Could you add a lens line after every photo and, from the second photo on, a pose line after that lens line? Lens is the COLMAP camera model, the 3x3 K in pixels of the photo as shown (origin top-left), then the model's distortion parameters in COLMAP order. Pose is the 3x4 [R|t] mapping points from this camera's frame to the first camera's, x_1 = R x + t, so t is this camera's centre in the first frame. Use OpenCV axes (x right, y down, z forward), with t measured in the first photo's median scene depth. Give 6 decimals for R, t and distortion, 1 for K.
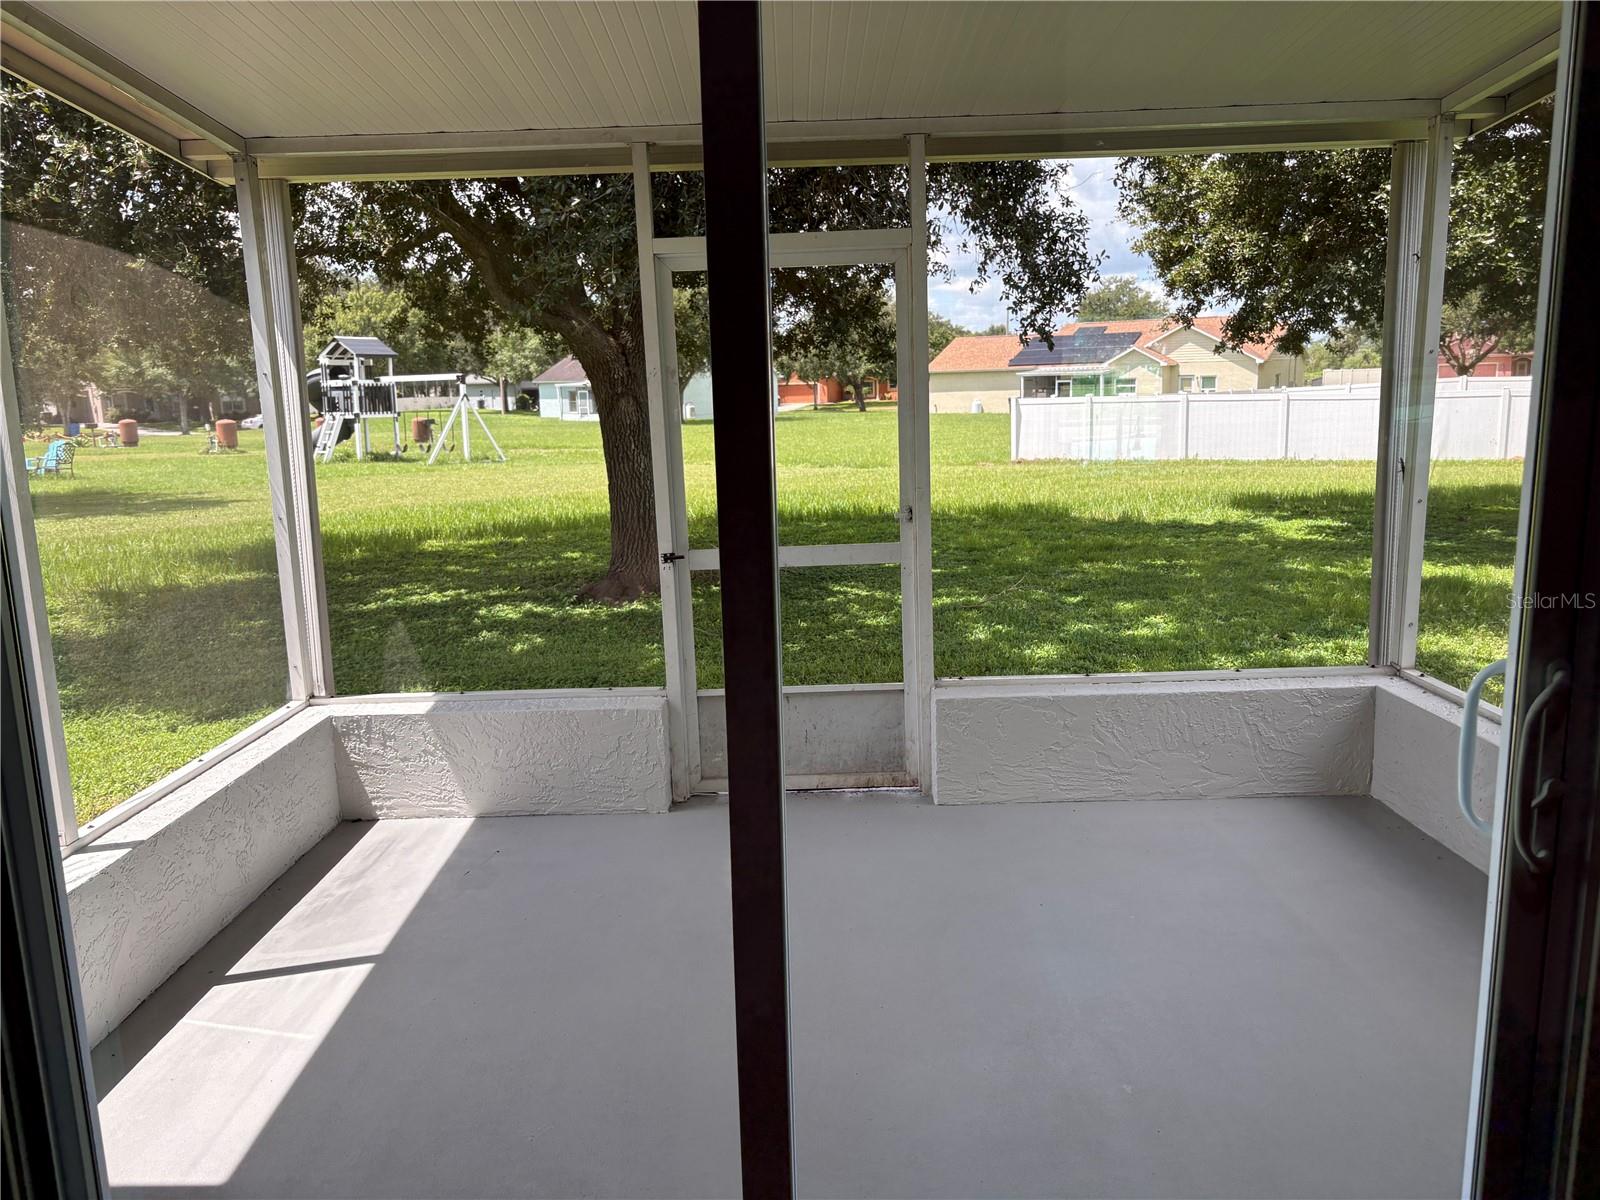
lens RADIAL K [[1204.9, 0, 800.0], [0, 1204.9, 600.0], [0, 0, 1]] dist [0.010250, 0.006295]
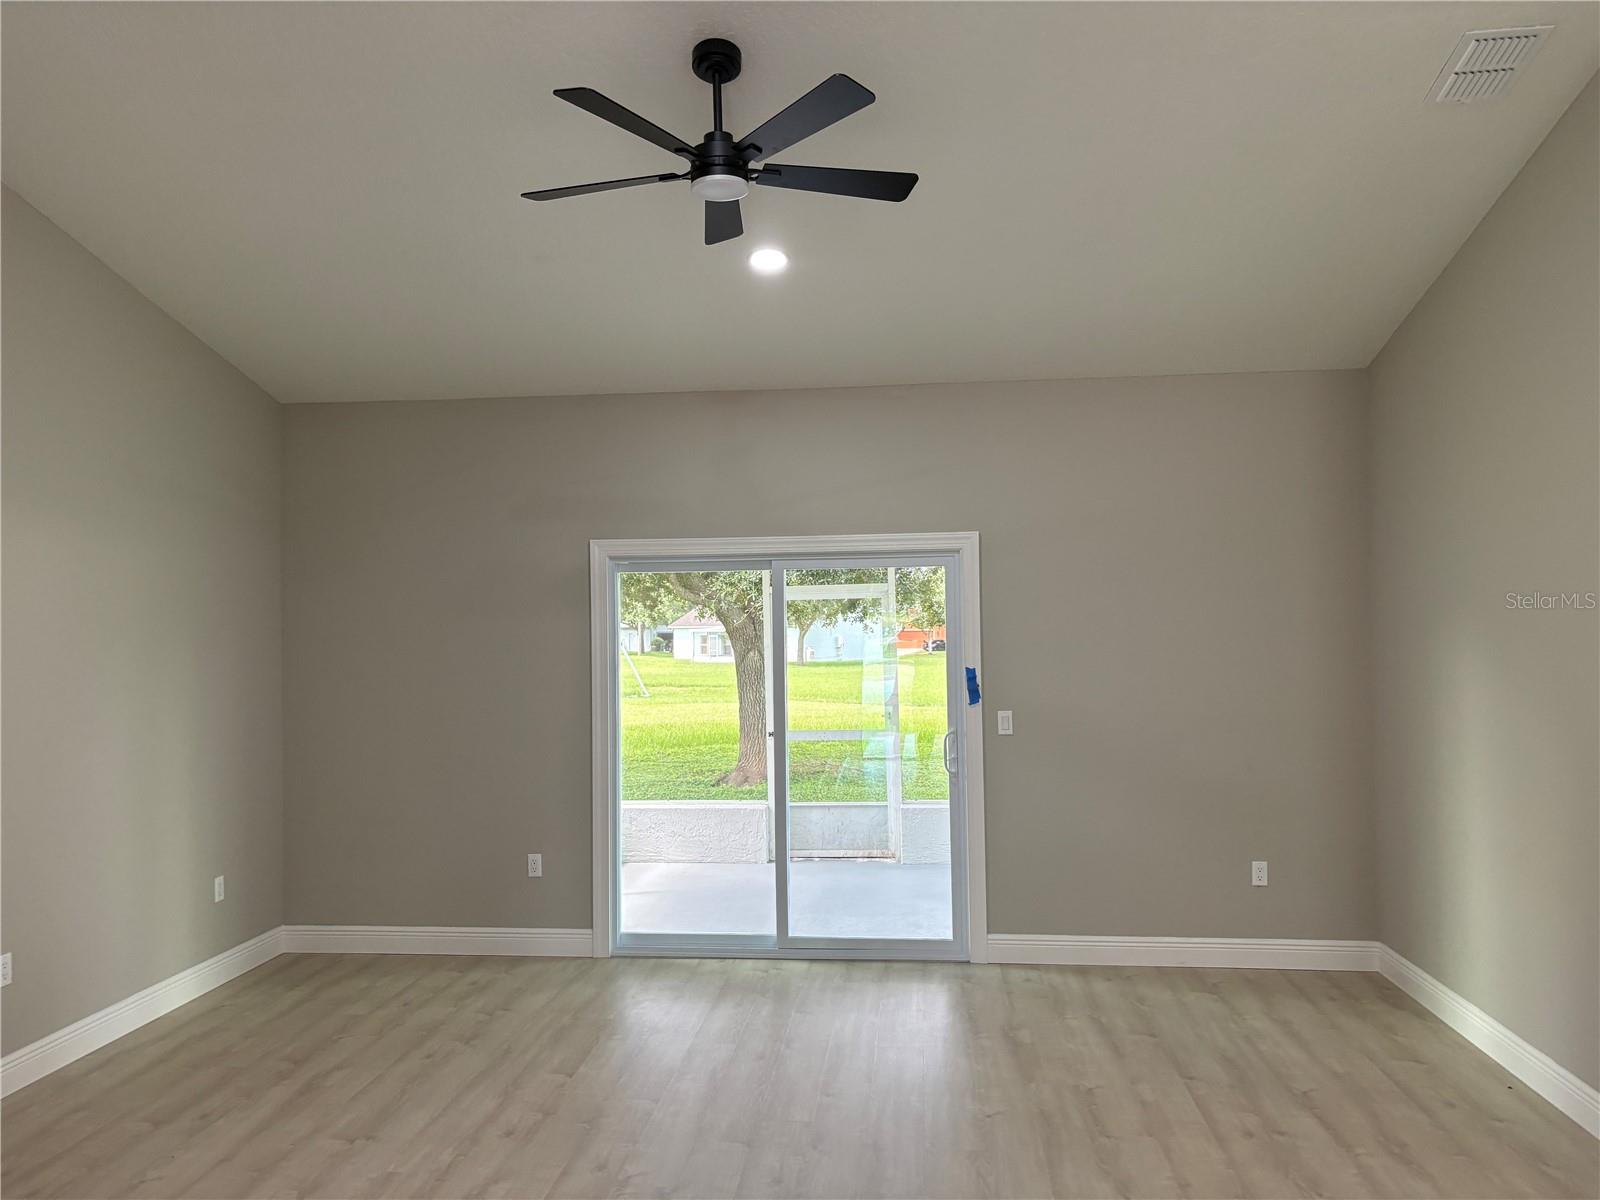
lens RADIAL K [[1204.9, 0, 800.0], [0, 1204.9, 600.0], [0, 0, 1]] dist [0.010250, 0.006295]
pose [[0.994612, 0.009795, -0.103202, 0.033836], [-0.030207, 0.979709, -0.198133, 0.033046], [0.099167, 0.200183, 0.974727, -0.232383]]
